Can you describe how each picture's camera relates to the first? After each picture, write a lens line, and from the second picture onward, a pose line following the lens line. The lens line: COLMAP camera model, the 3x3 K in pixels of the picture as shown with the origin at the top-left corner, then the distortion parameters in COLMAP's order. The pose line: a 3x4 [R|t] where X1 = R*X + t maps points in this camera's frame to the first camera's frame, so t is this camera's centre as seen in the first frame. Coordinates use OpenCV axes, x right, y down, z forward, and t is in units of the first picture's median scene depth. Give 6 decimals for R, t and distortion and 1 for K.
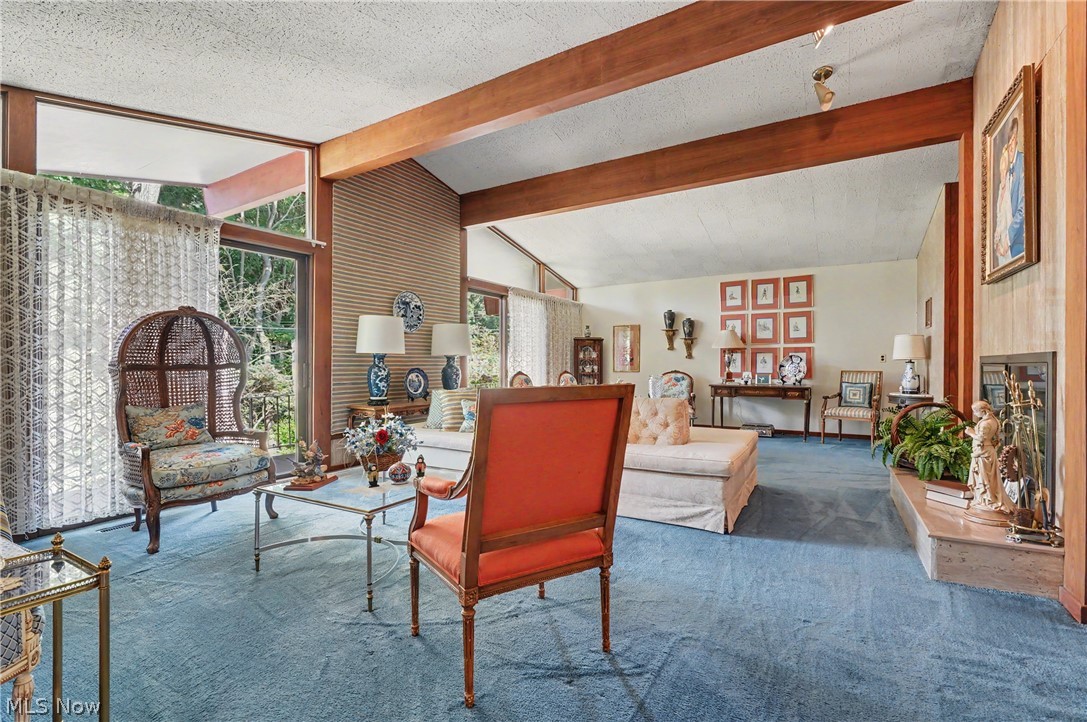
lens RADIAL K [[494.3, 0, 540.2], [0, 494.3, 369.9], [0, 0, 1]] dist [-0.001969, 0.000952]
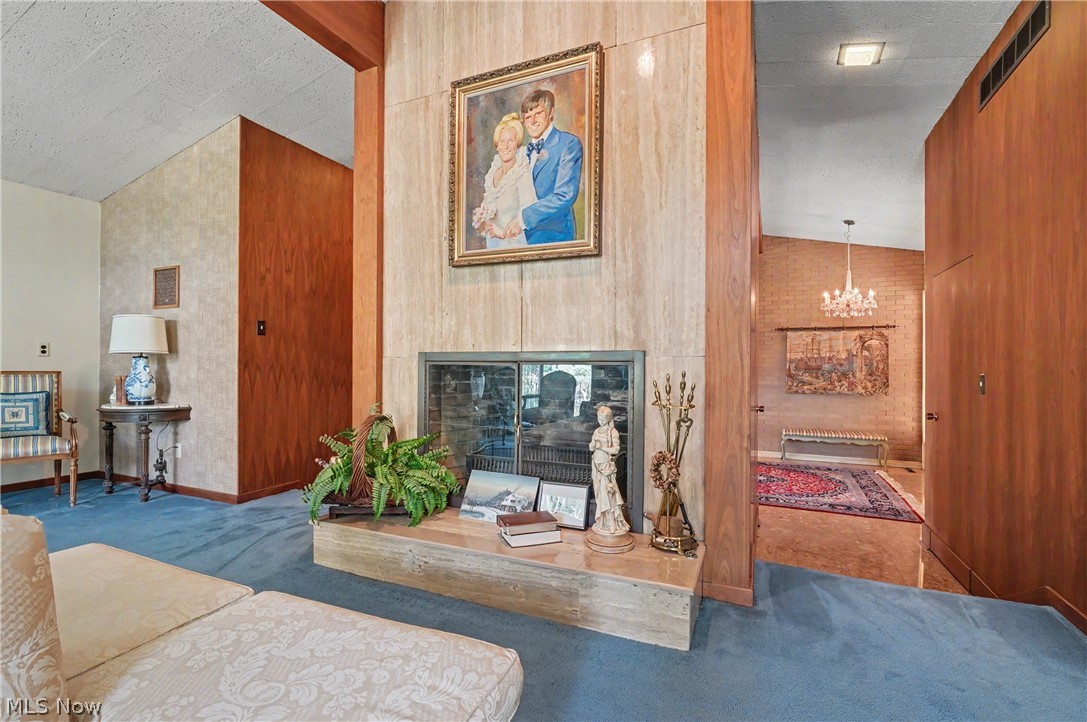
lens RADIAL K [[494.3, 0, 540.2], [0, 494.3, 369.9], [0, 0, 1]] dist [-0.001969, 0.000952]
pose [[-0.108397, -0.000152, 0.994108, 0.028291], [0.000235, 1.000000, 0.000178, 0.000581], [-0.994108, 0.000253, -0.108397, 0.486413]]
